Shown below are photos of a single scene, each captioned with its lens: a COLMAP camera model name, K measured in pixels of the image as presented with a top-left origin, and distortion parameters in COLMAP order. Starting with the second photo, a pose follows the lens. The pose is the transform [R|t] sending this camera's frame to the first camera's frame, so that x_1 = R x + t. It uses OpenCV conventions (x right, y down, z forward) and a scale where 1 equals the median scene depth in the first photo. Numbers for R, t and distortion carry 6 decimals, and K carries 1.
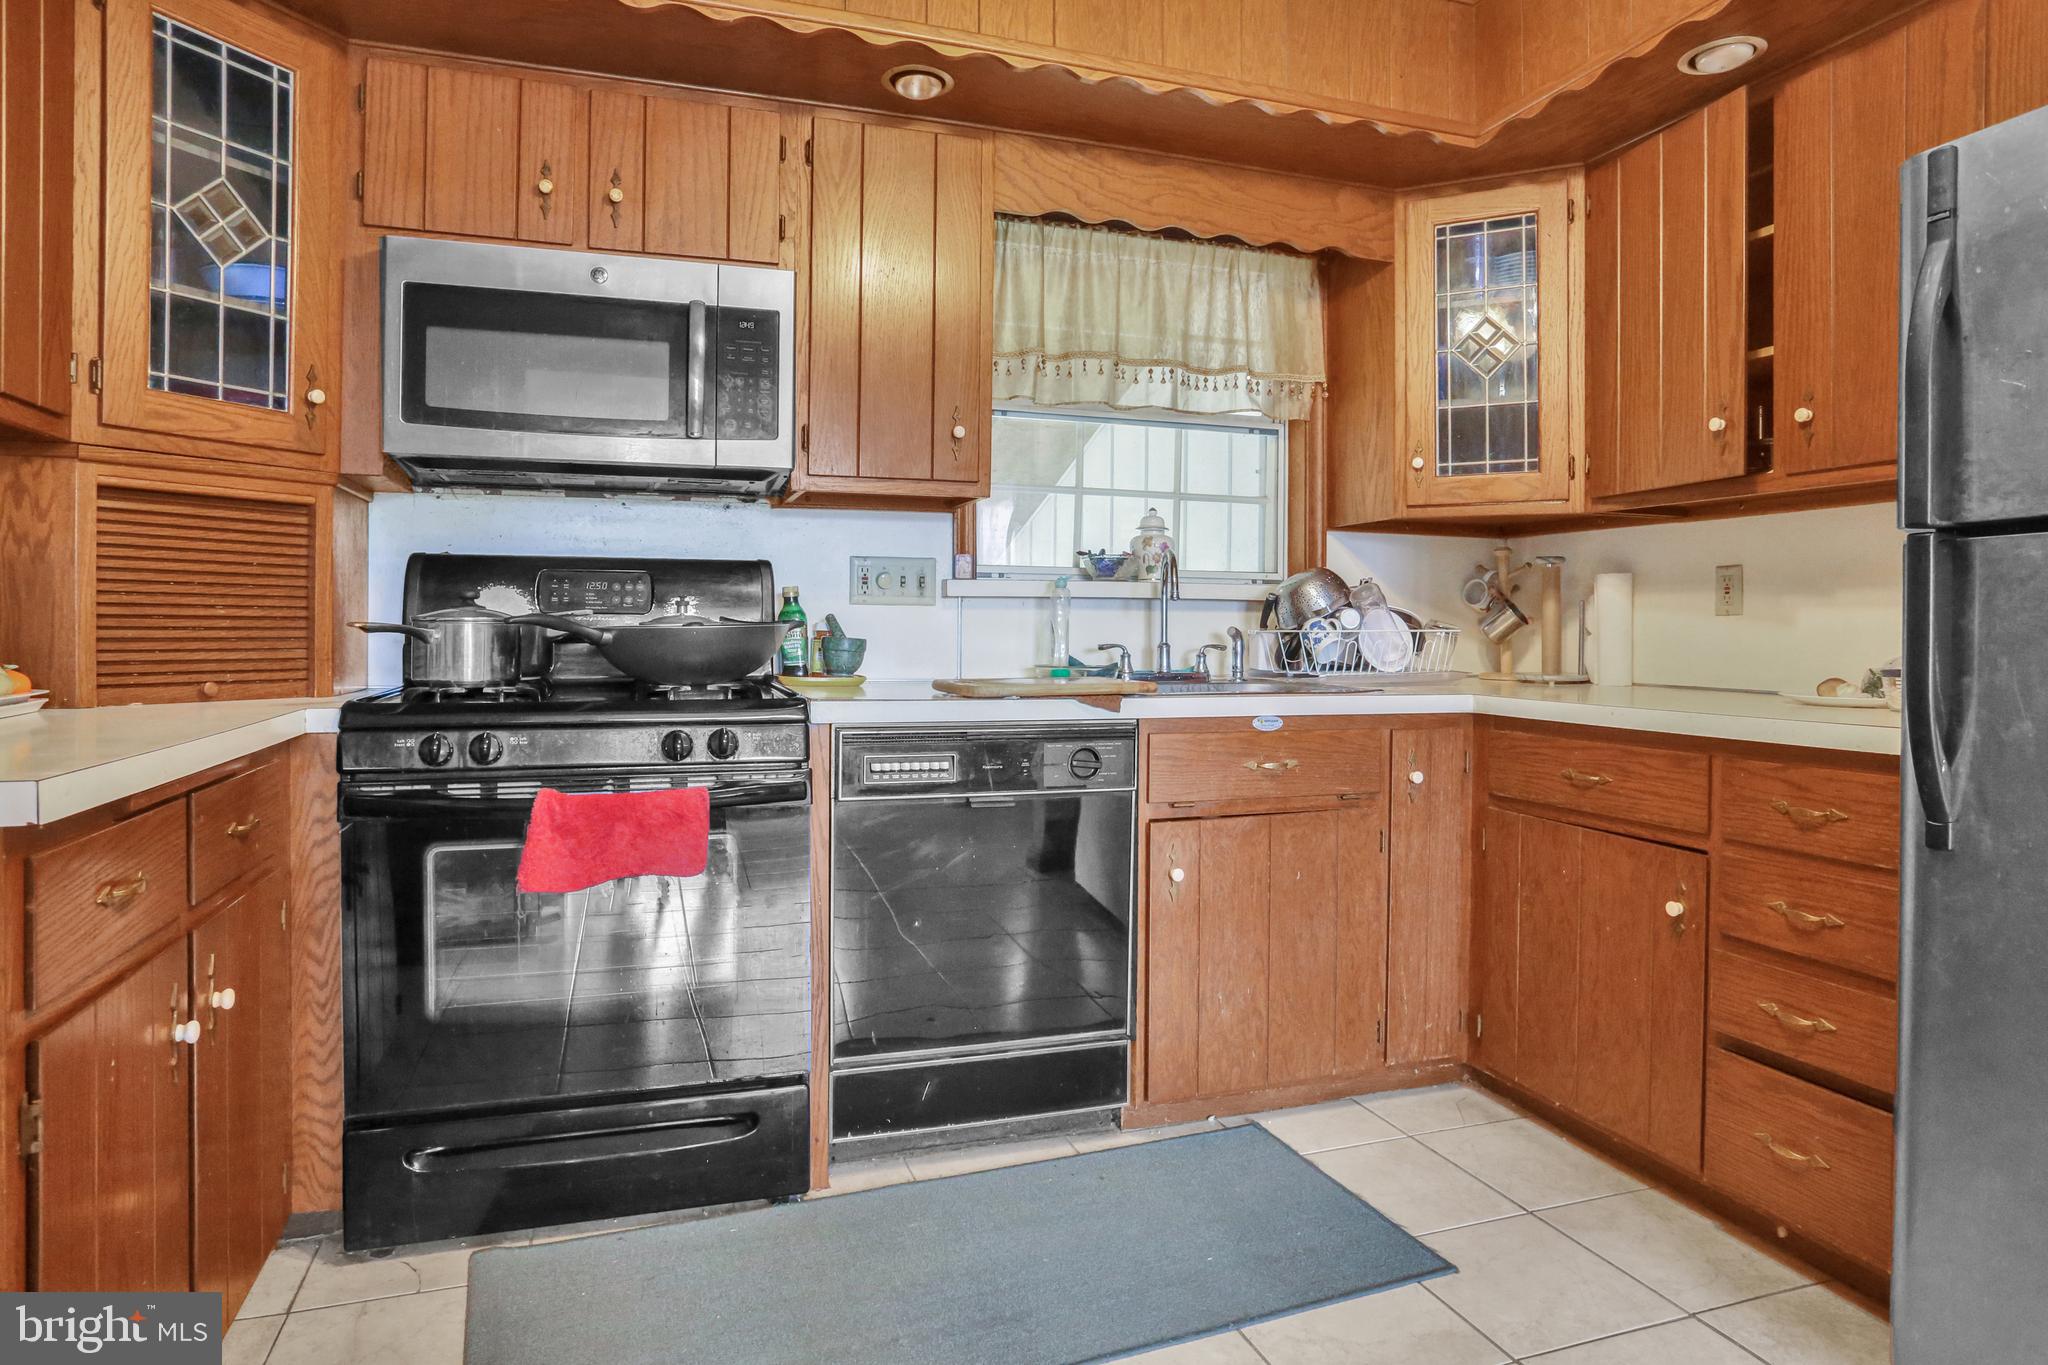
lens RADIAL K [[1187.9, 0, 1031.7], [0, 1187.9, 633.8], [0, 0, 1]] dist [-0.052285, 0.033604]
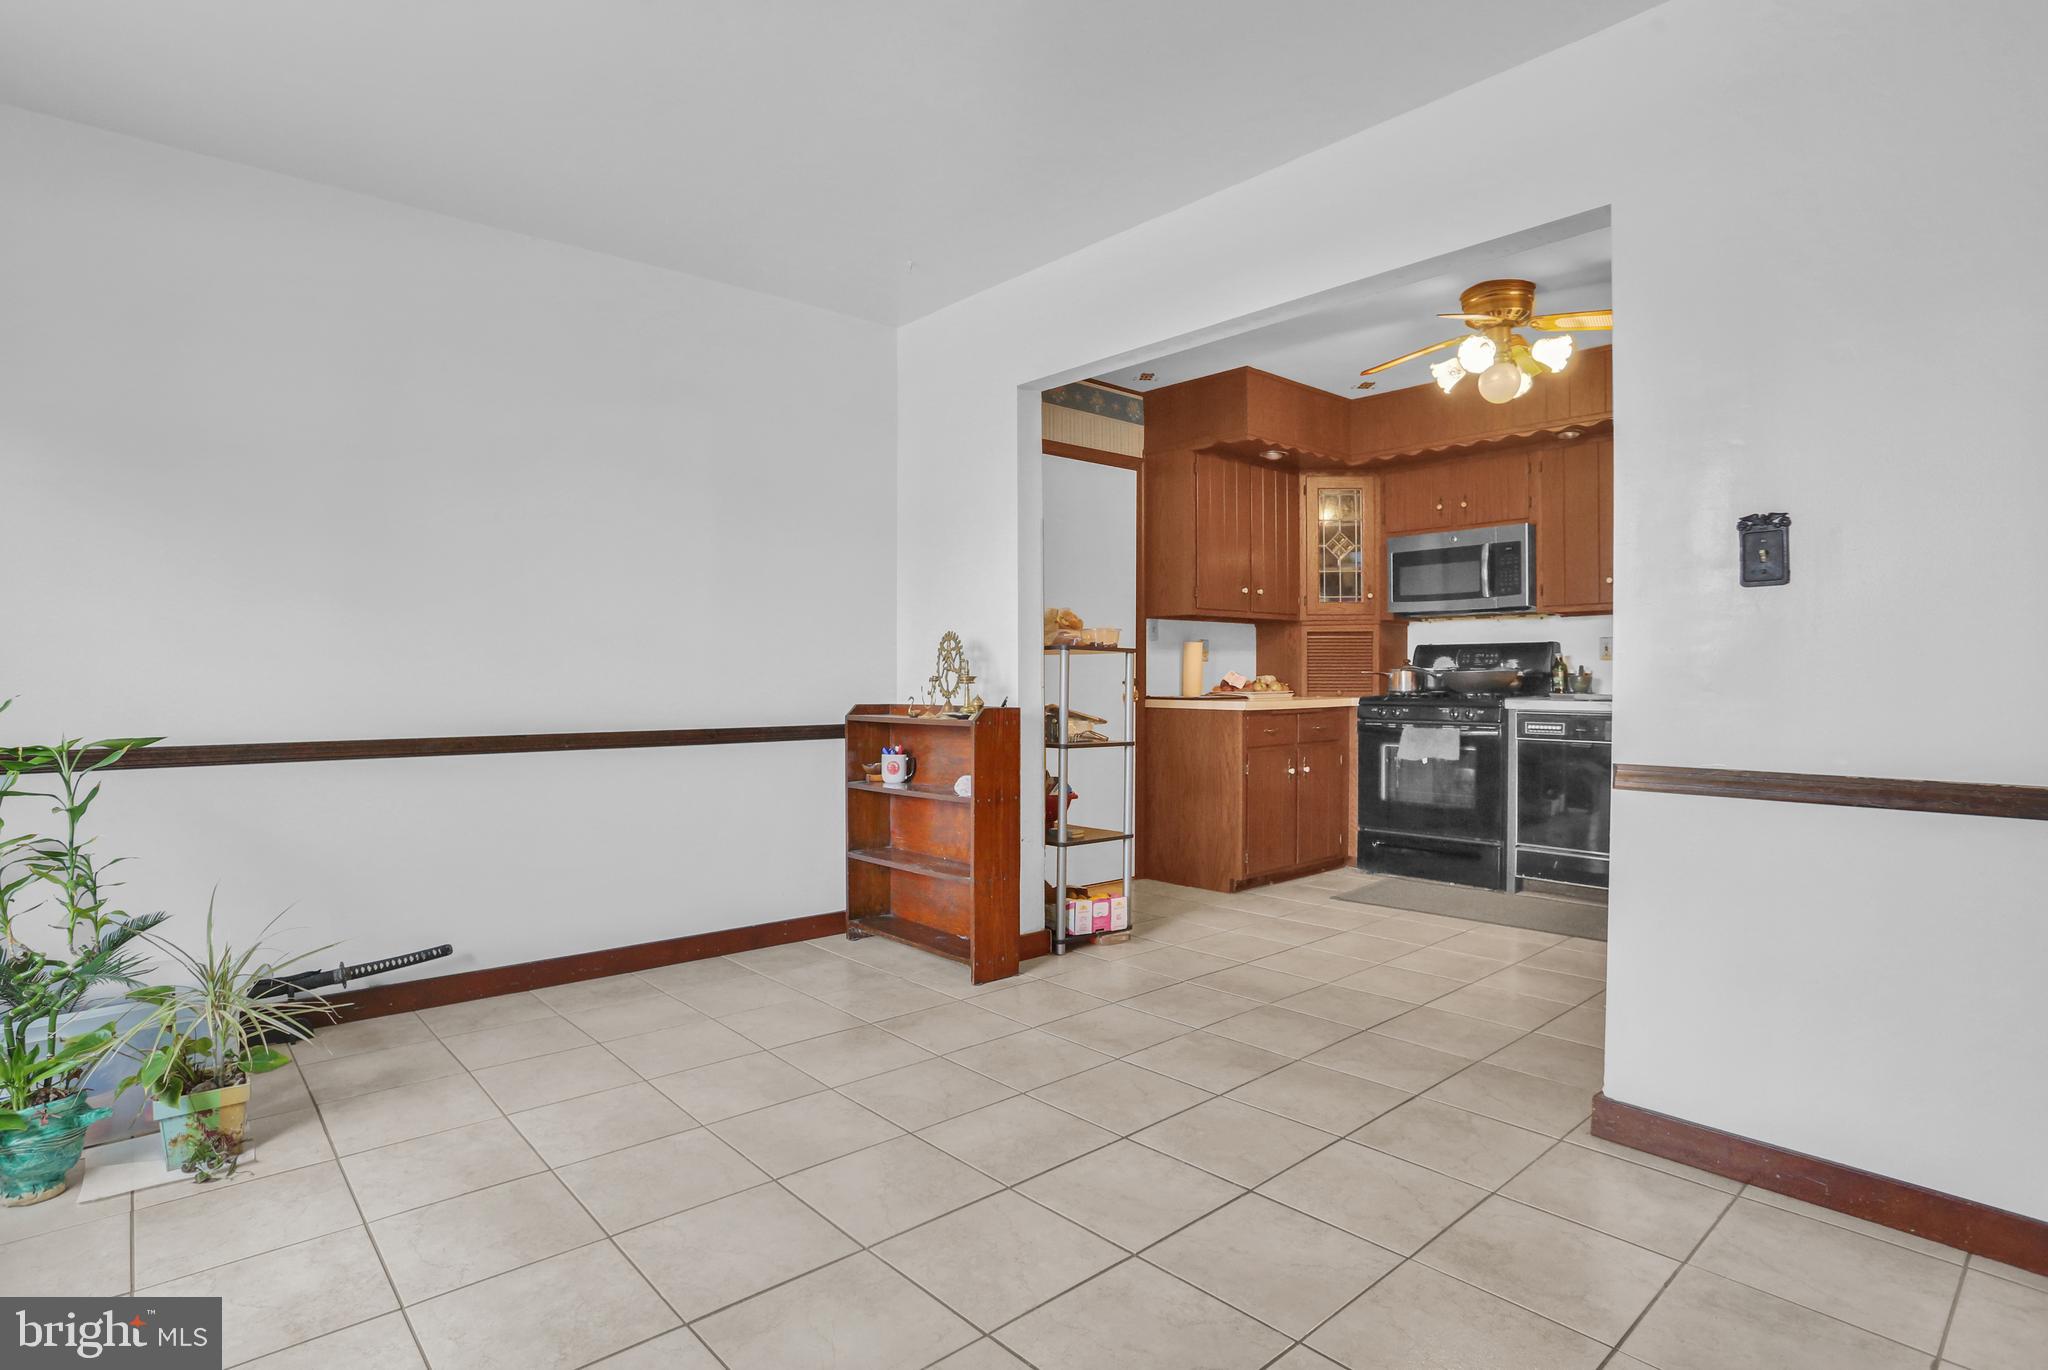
lens RADIAL K [[1058.4, 0, 1011.8], [0, 1058.4, 675.5], [0, 0, 1]] dist [-0.089244, 0.043390]
pose [[0.382339, -0.009315, -0.923975, 1.384098], [-0.001961, 0.999939, -0.010893, 0.028316], [0.924020, 0.005977, 0.382297, -0.794674]]
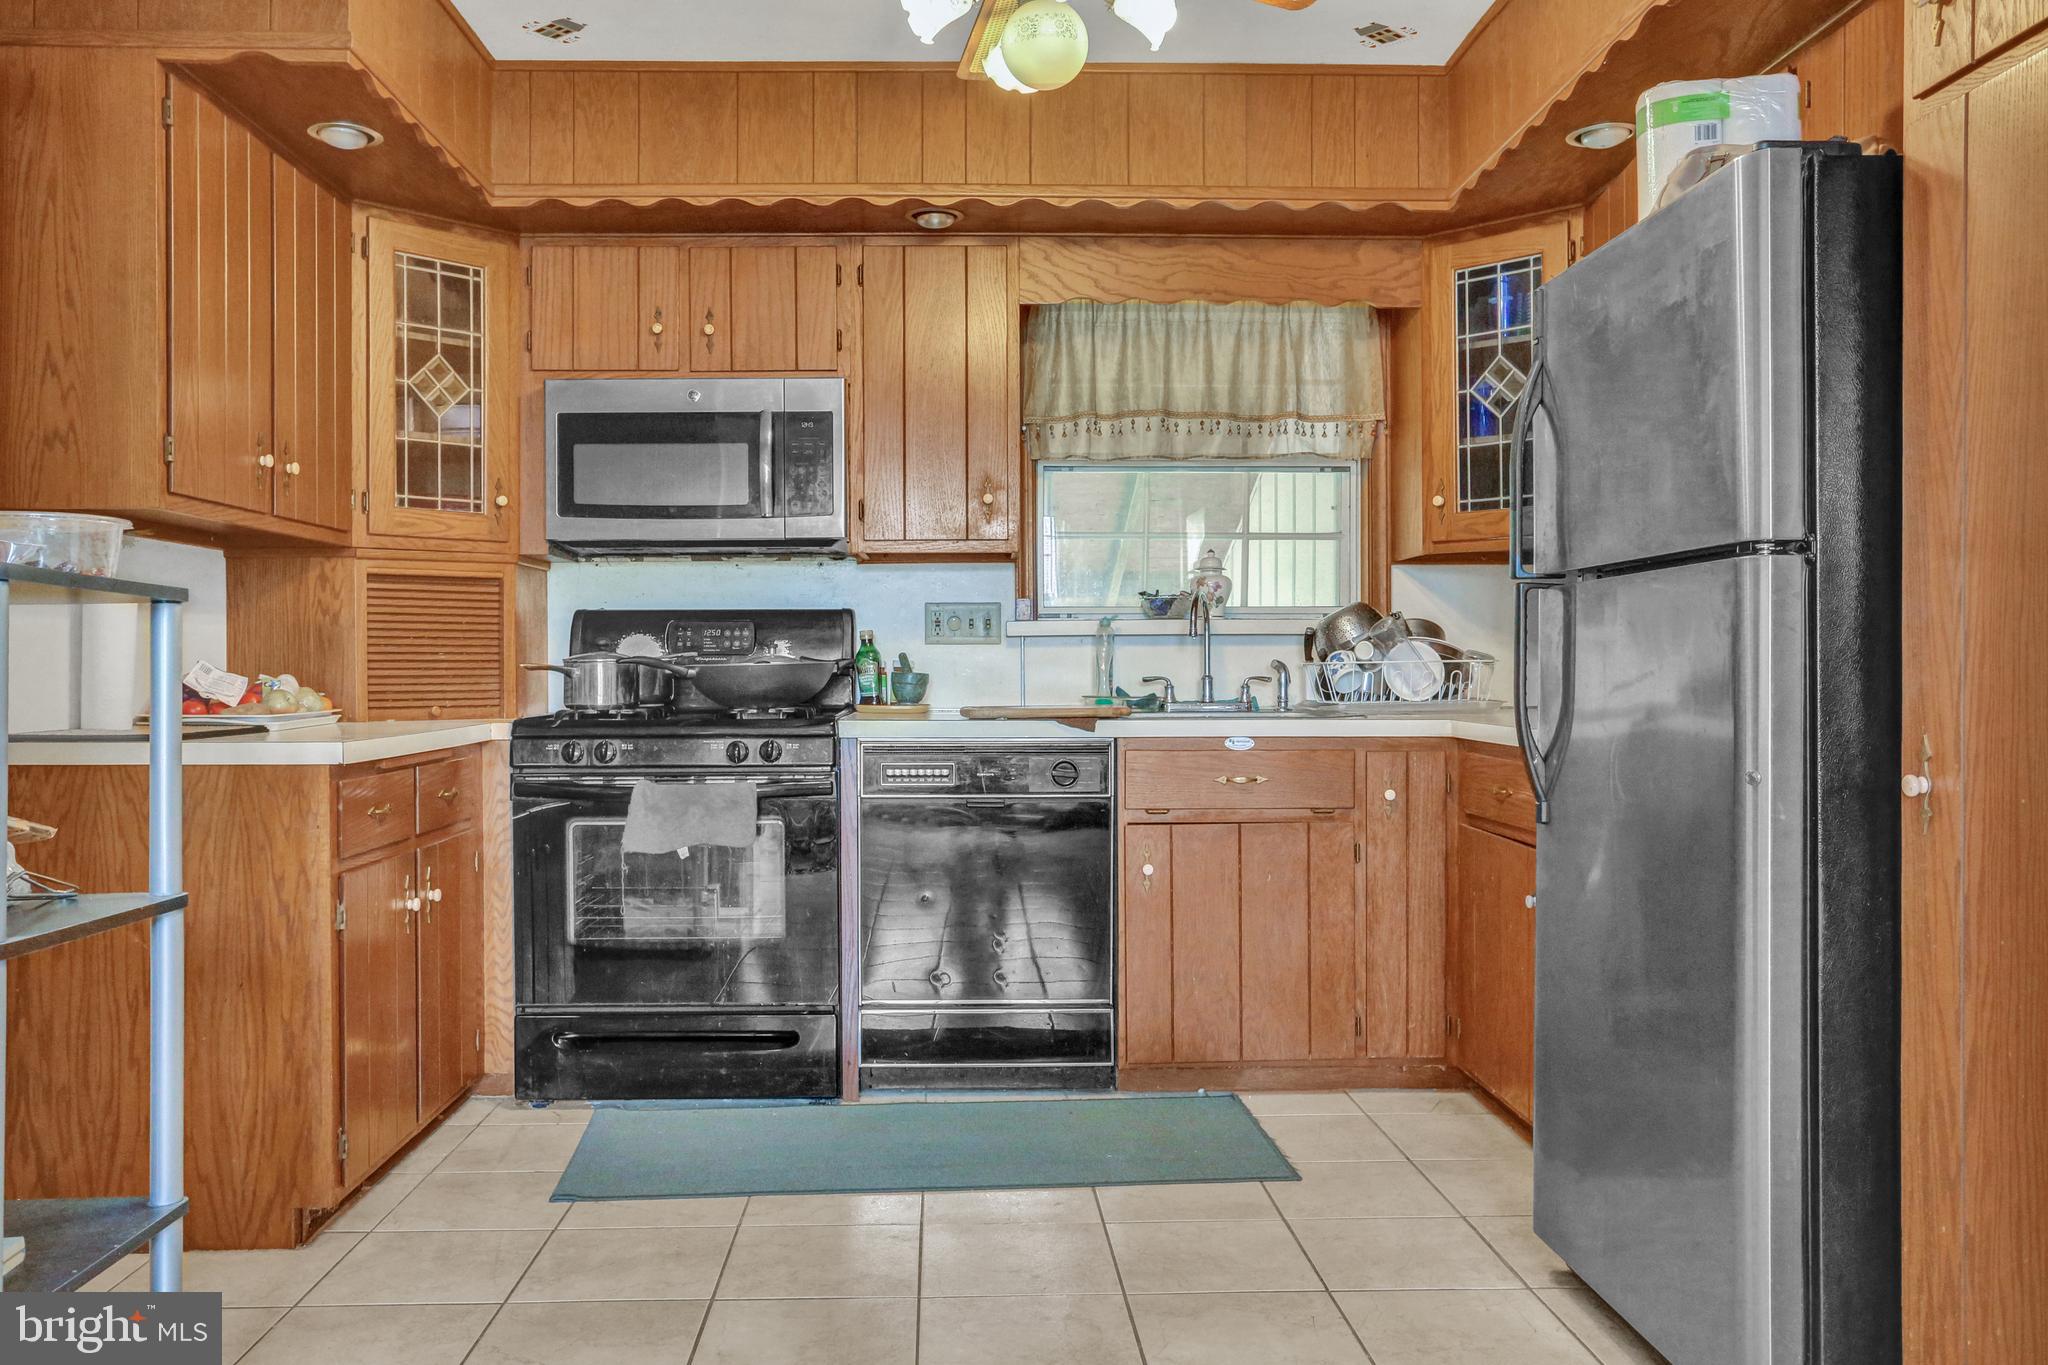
lens RADIAL K [[1624.6, 0, 1024.0], [0, 1624.6, 682.5], [0, 0, 1]] dist [-0.005905, -0.002117]
pose [[0.956898, -0.007744, -0.290319, 0.492728], [0.008804, 0.999958, 0.002347, 0.011944], [0.290289, -0.004802, 0.956927, -0.607131]]
